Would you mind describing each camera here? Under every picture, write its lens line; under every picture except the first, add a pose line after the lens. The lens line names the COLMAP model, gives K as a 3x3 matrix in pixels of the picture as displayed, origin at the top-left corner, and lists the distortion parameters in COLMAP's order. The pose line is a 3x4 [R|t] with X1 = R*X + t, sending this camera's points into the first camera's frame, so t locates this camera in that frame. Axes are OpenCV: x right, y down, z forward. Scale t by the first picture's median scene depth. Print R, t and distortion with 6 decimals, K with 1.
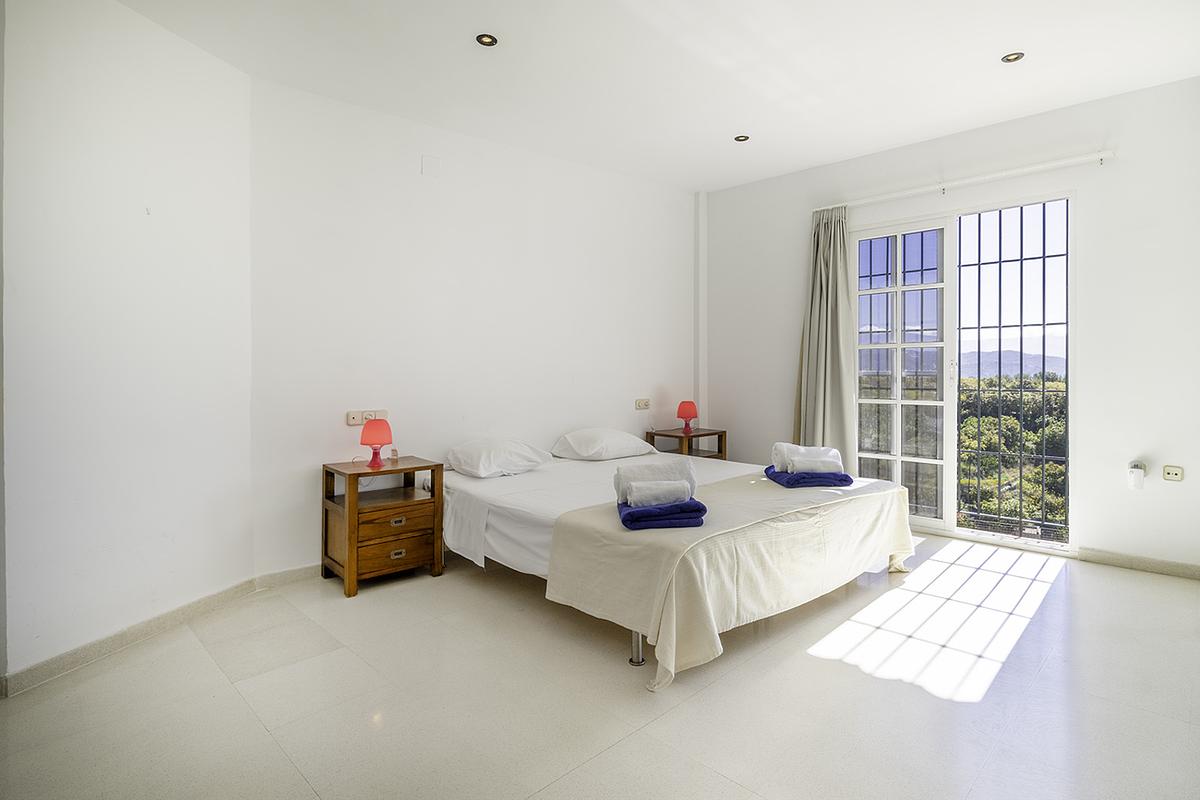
lens RADIAL K [[608.0, 0, 601.4], [0, 608.0, 368.4], [0, 0, 1]] dist [-0.001446, -0.000134]
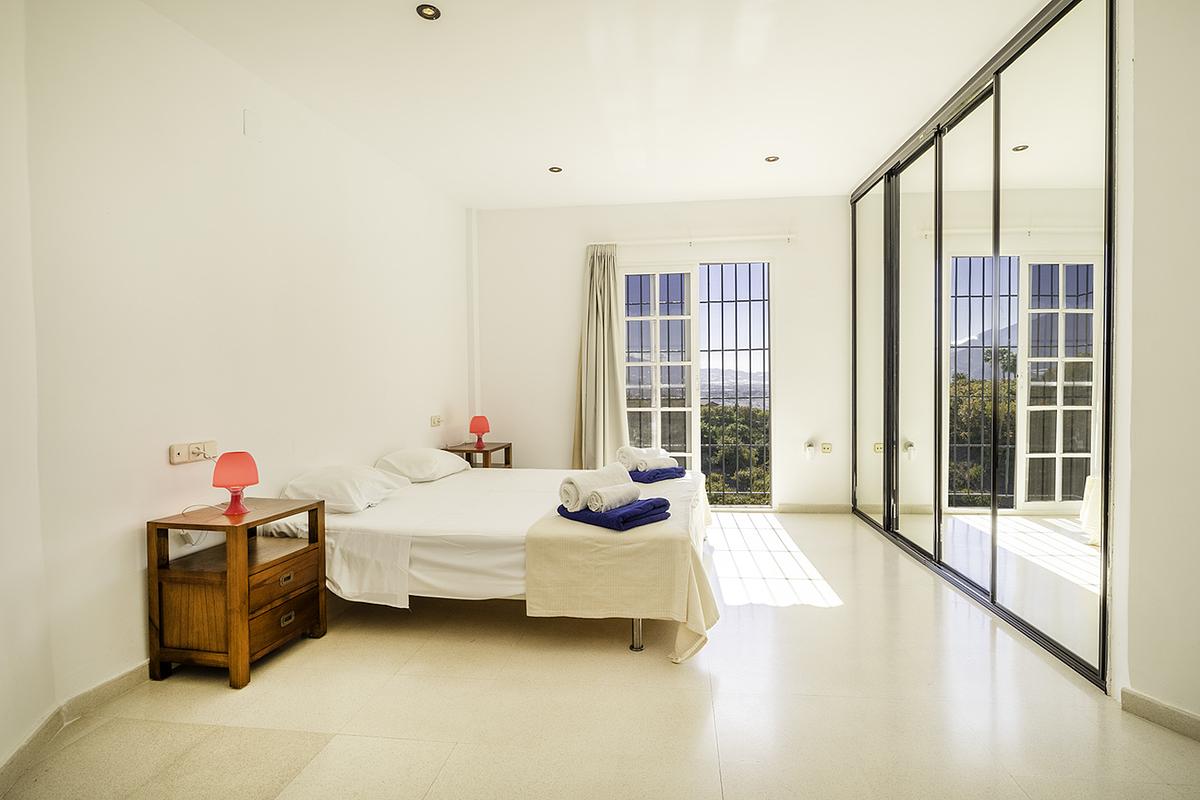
lens RADIAL K [[602.5, 0, 601.5], [0, 602.5, 397.5], [0, 0, 1]] dist [-0.003866, -0.000672]
pose [[0.787612, -0.019900, 0.615851, -0.467144], [0.006294, 0.999686, 0.024254, 0.000585], [-0.616140, -0.015227, 0.787489, 0.129593]]
